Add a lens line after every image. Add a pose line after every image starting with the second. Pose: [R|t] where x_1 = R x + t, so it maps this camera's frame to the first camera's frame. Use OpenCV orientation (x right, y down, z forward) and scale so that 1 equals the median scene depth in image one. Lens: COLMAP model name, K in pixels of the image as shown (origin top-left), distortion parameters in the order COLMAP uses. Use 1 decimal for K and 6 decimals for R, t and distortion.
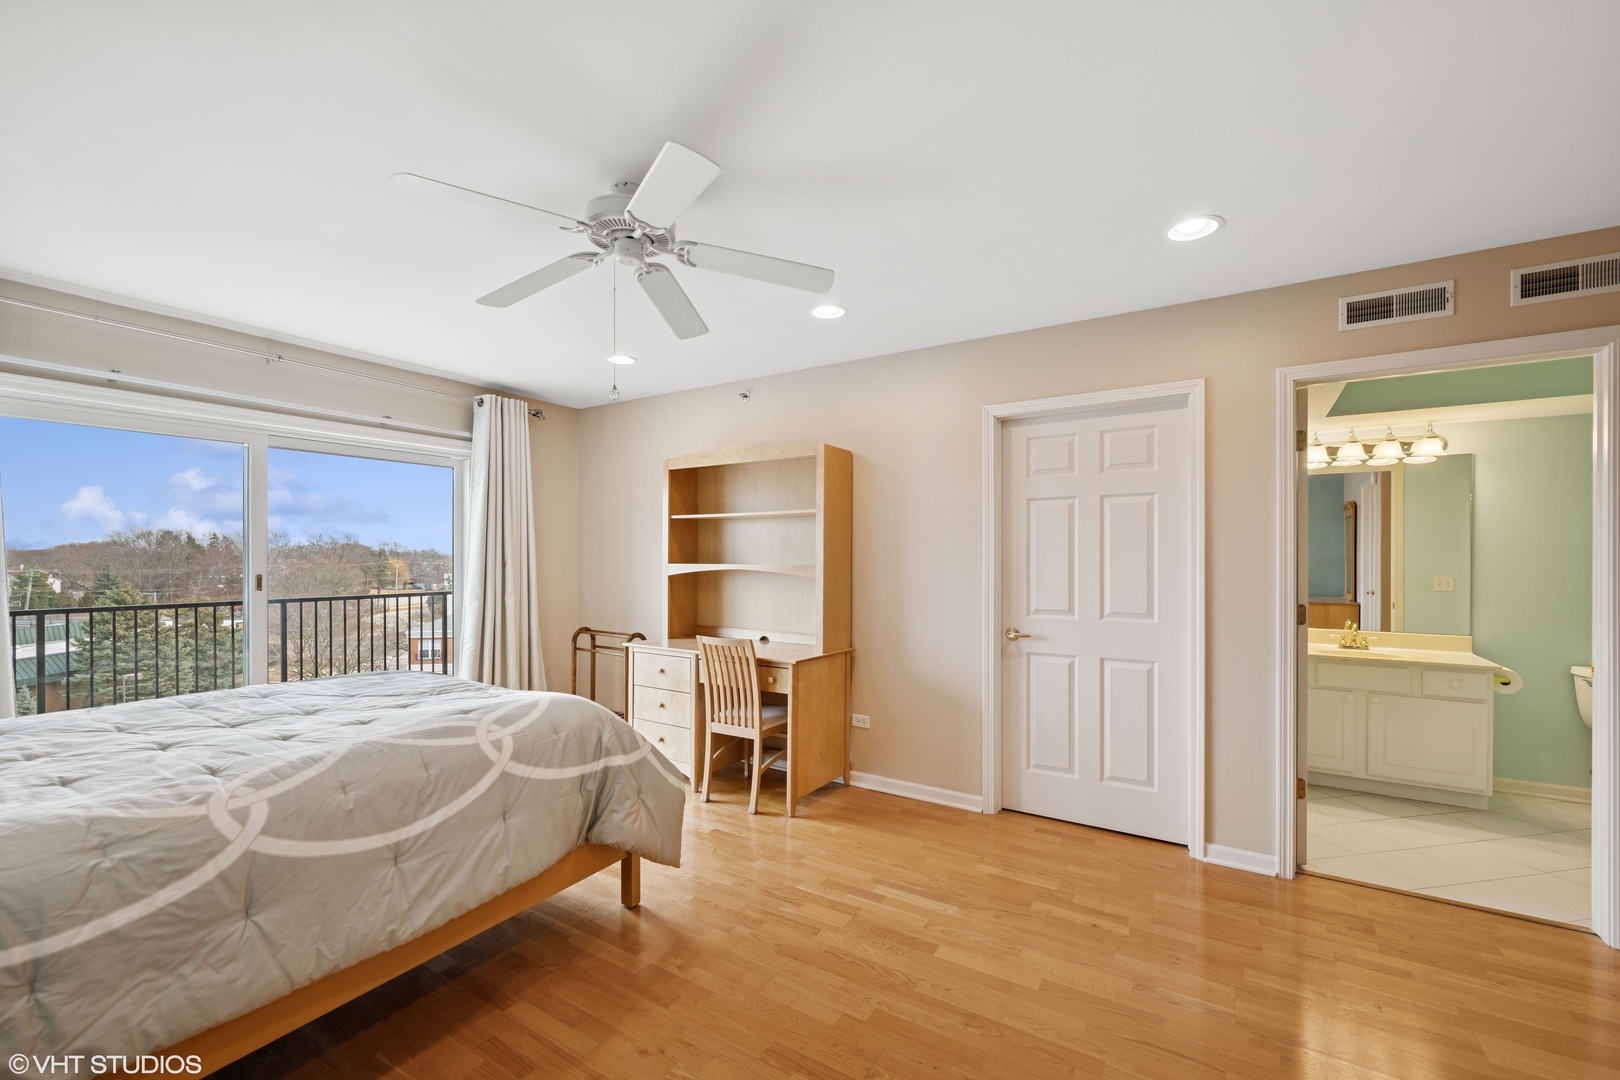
lens RADIAL K [[652.5, 0, 807.9], [0, 652.5, 566.9], [0, 0, 1]] dist [-0.013467, 0.000049]
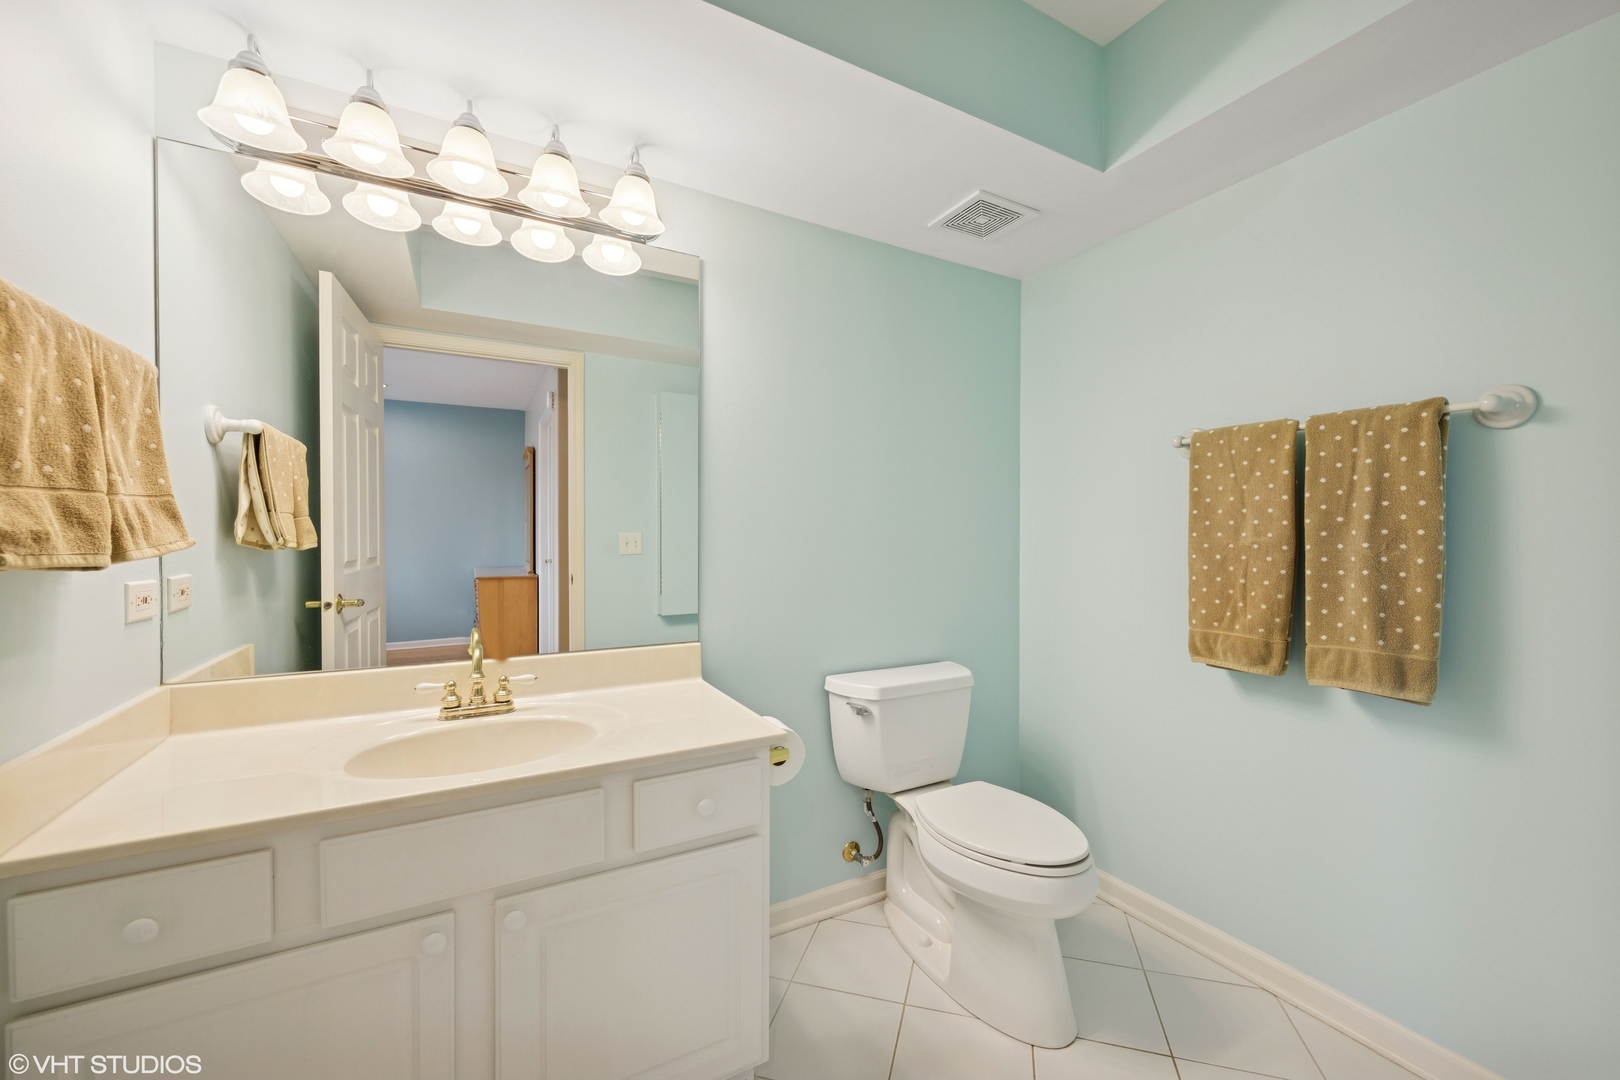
lens RADIAL K [[647.4, 0, 810.9], [0, 647.4, 527.7], [0, 0, 1]] dist [-0.000965, -0.000044]
pose [[0.466837, 0.006070, 0.884322, 0.347286], [0.014709, 0.999785, -0.014628, 0.016594], [-0.884221, 0.019836, 0.466648, 0.377063]]
